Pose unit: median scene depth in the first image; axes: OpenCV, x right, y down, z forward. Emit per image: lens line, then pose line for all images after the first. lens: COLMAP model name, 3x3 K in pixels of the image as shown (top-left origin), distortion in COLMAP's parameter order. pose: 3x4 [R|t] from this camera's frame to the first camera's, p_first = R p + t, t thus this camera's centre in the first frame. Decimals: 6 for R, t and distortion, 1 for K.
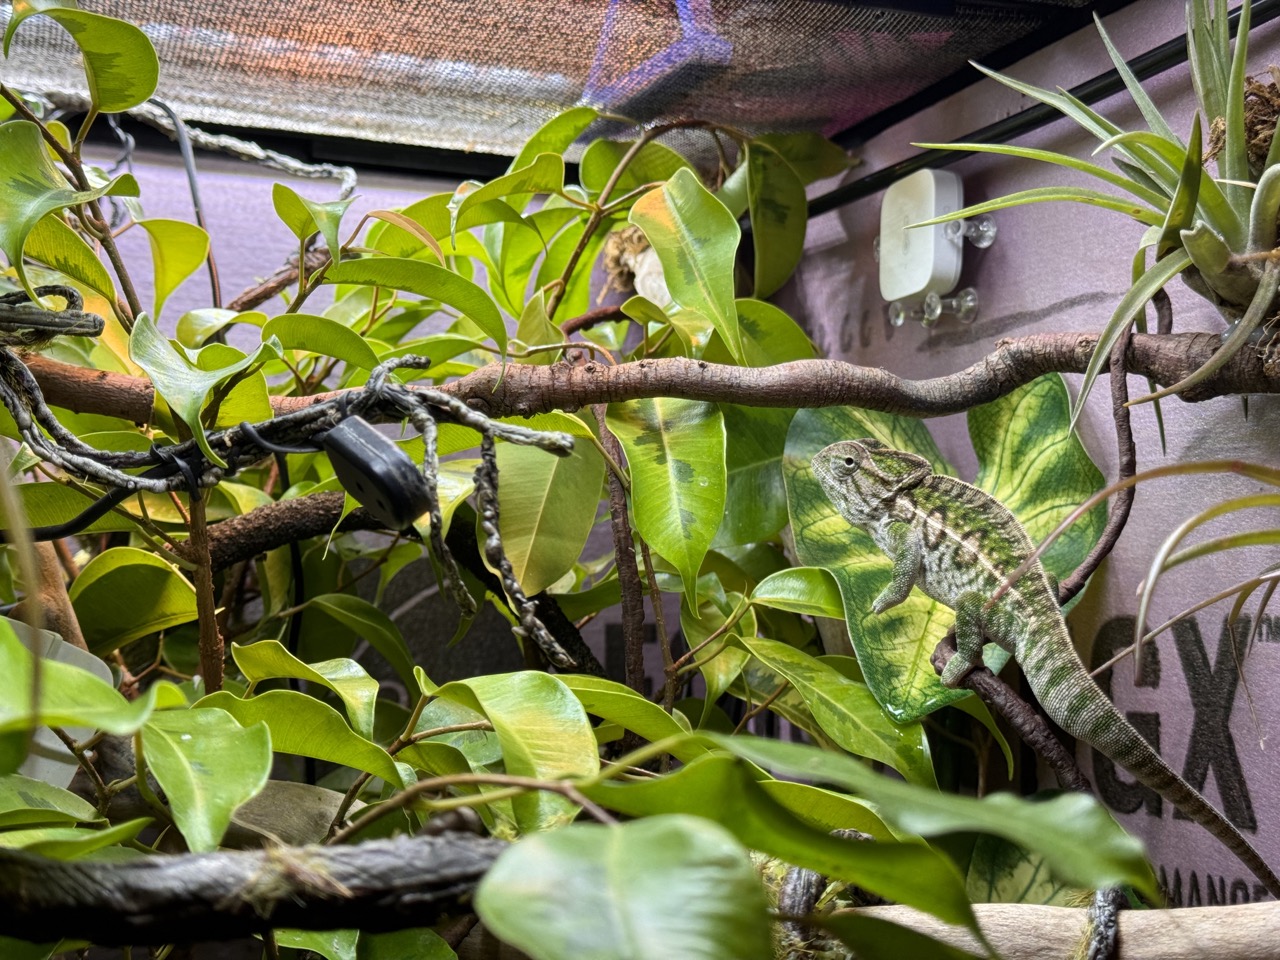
lens RADIAL K [[1853.4, 0, 616.5], [0, 1853.4, 477.8], [0, 0, 1]] dist [0.213869, -0.594224]
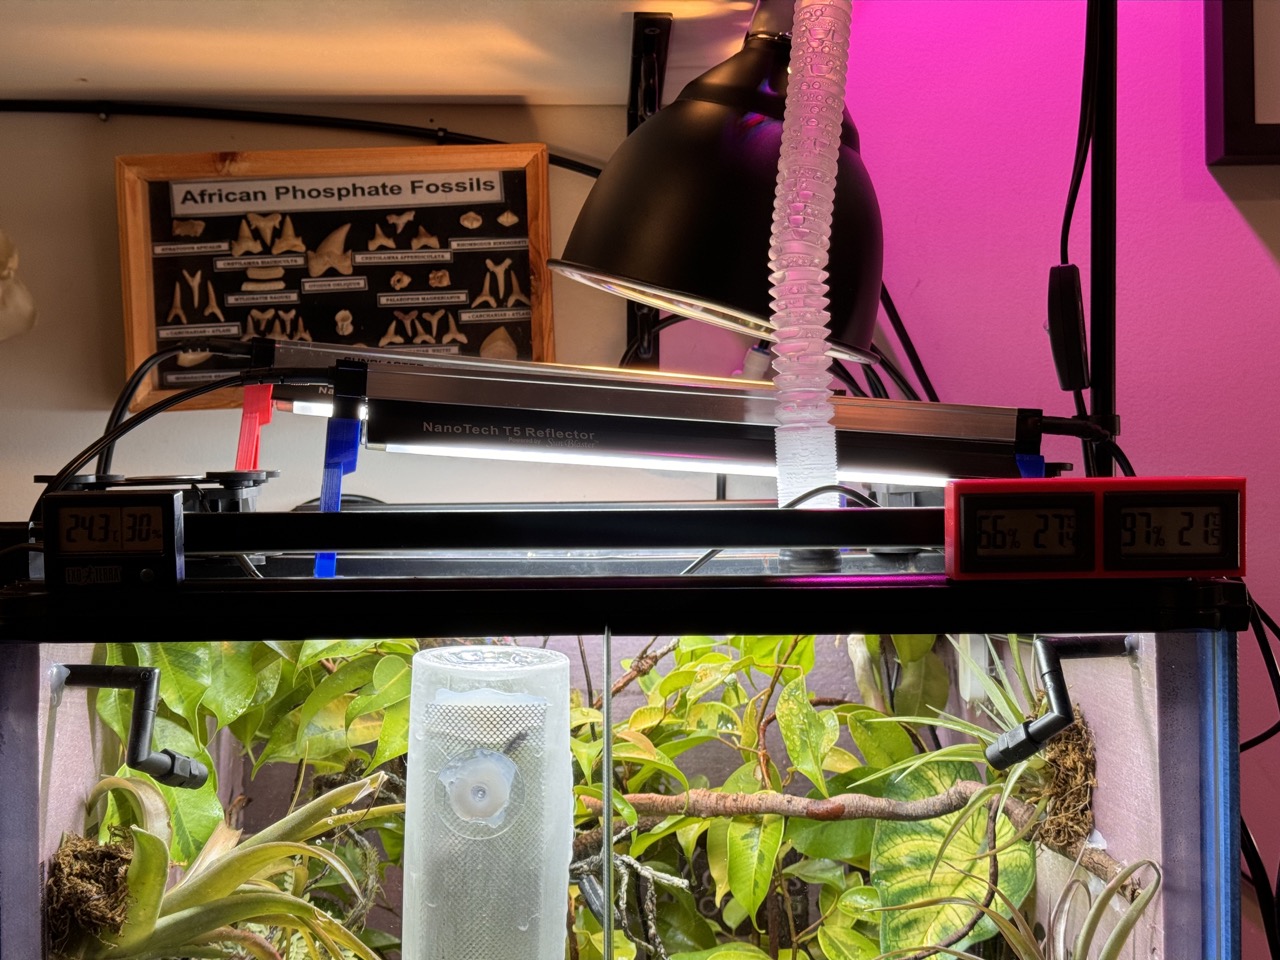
lens RADIAL K [[1732.8, 0, 640.0], [0, 1732.8, 480.0], [0, 0, 1]] dist [-0.002727, 0.030036]
pose [[0.945541, -0.026134, -0.324453, 0.587790], [0.050883, 0.996385, 0.068030, -0.626527], [0.321502, -0.080834, 0.943452, -0.882183]]
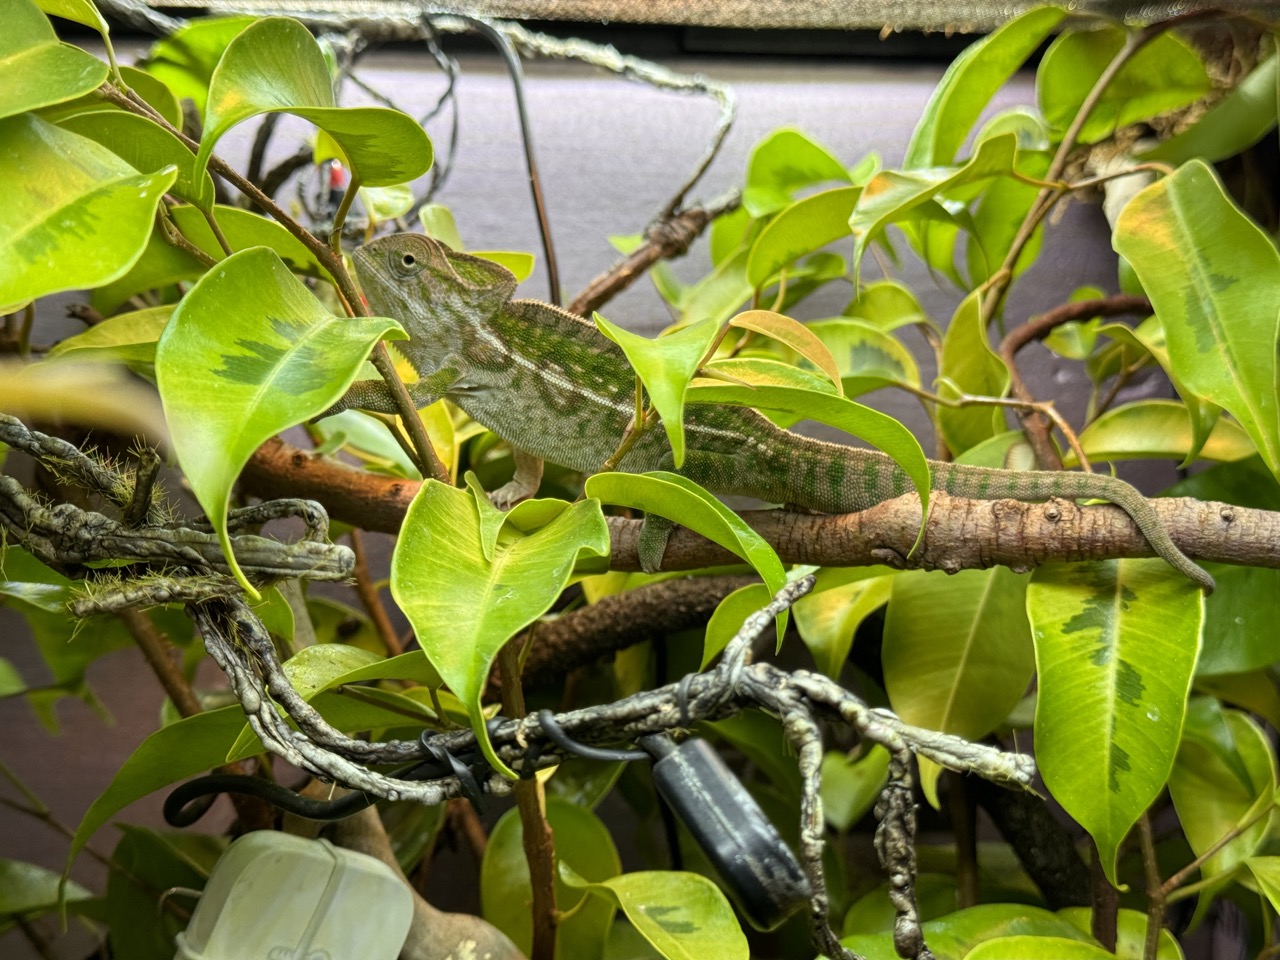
lens RADIAL K [[1853.4, 0, 616.5], [0, 1853.4, 477.8], [0, 0, 1]] dist [0.213869, -0.594224]
pose [[0.975663, 0.027311, -0.217566, -0.025568], [0.013484, 0.982862, 0.183848, -0.241199], [0.218858, -0.182308, 0.958574, 0.359165]]
